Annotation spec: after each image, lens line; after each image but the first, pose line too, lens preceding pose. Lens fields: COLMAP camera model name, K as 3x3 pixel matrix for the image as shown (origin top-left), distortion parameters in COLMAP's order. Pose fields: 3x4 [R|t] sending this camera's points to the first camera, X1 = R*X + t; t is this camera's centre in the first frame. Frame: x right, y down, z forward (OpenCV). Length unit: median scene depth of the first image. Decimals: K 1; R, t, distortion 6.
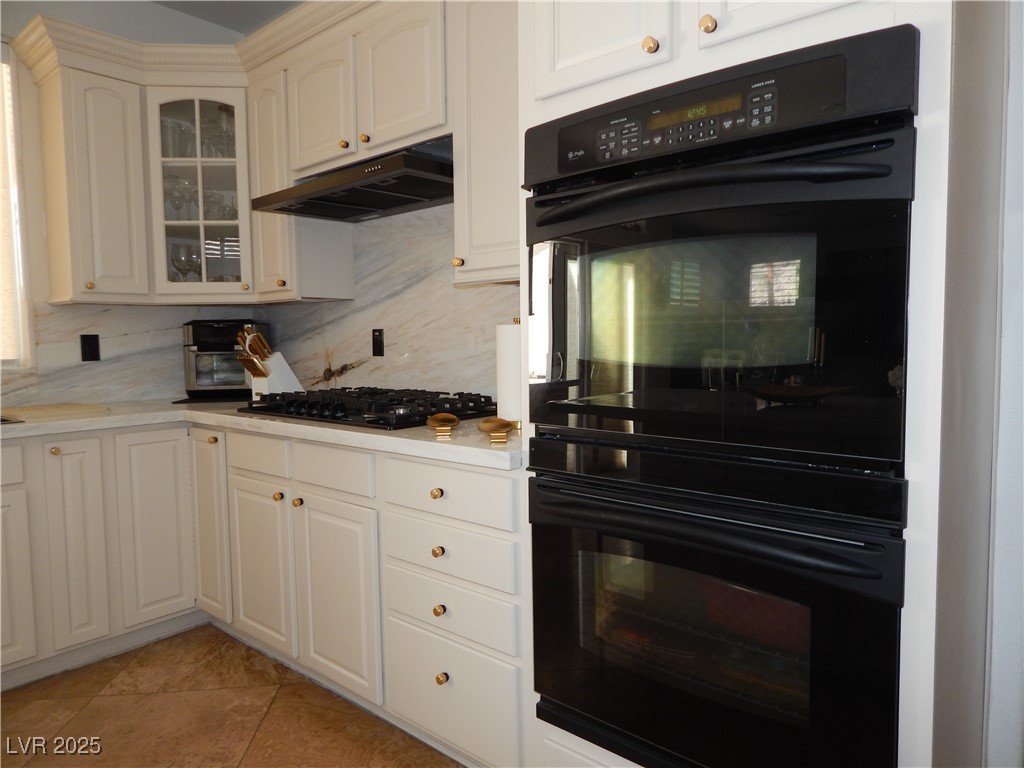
lens RADIAL K [[678.0, 0, 514.8], [0, 678.0, 381.8], [0, 0, 1]] dist [0.004525, -0.002197]
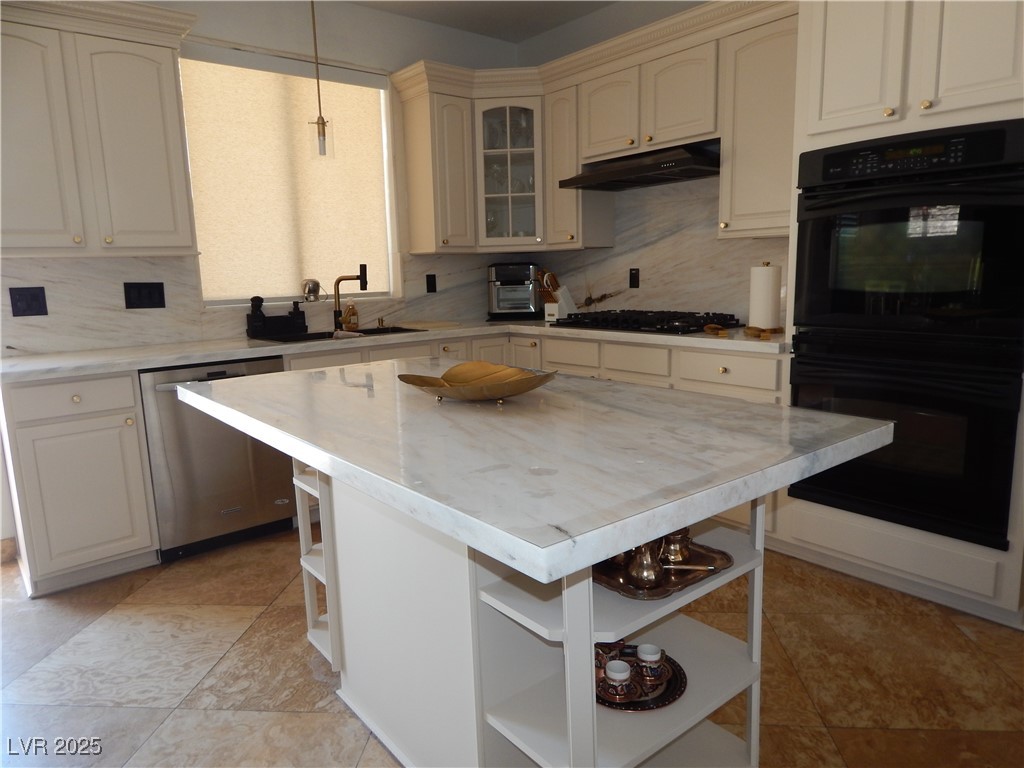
lens RADIAL K [[678.0, 0, 515.3], [0, 678.0, 379.8], [0, 0, 1]] dist [0.004525, -0.002197]
pose [[0.986254, 0.014919, -0.164559, -0.227975], [0.001219, 0.995231, 0.097534, 0.015996], [0.165229, -0.096394, 0.981533, -0.484341]]
